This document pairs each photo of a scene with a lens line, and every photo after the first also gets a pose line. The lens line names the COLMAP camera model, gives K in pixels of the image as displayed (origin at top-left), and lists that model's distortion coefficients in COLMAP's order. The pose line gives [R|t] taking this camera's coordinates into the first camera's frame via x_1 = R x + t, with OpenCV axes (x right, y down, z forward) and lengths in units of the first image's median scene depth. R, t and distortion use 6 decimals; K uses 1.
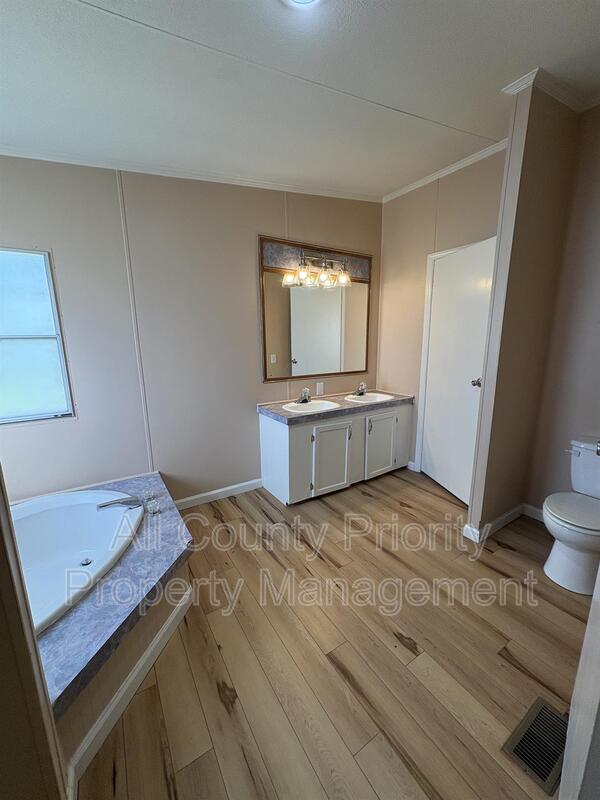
lens RADIAL K [[320.8, 0, 300.0], [0, 320.8, 400.0], [0, 0, 1]] dist [-0.000463, 0.000039]
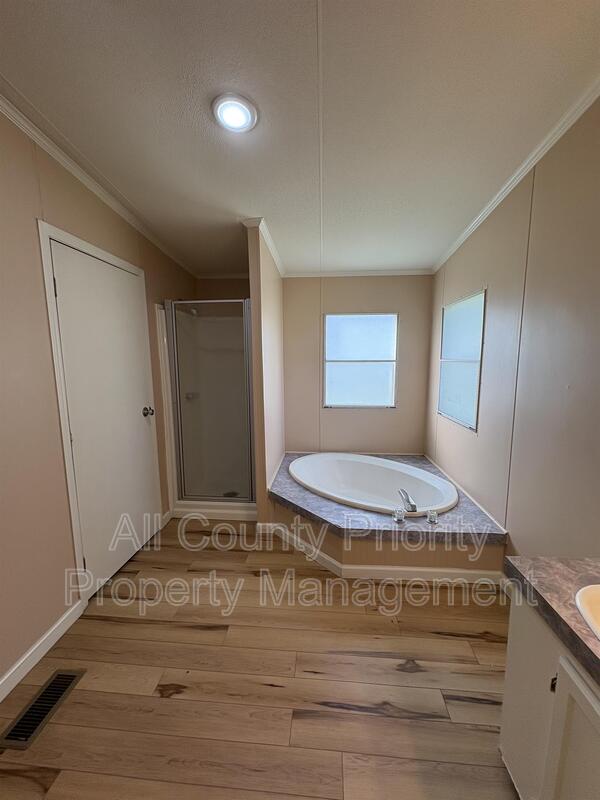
lens RADIAL K [[320.8, 0, 300.0], [0, 320.8, 400.0], [0, 0, 1]] dist [-0.000463, 0.000039]
pose [[-0.601448, 0.131010, -0.788097, 0.756812], [-0.141202, 0.953501, 0.266267, -0.383815], [0.786334, 0.271427, -0.554983, 1.632022]]
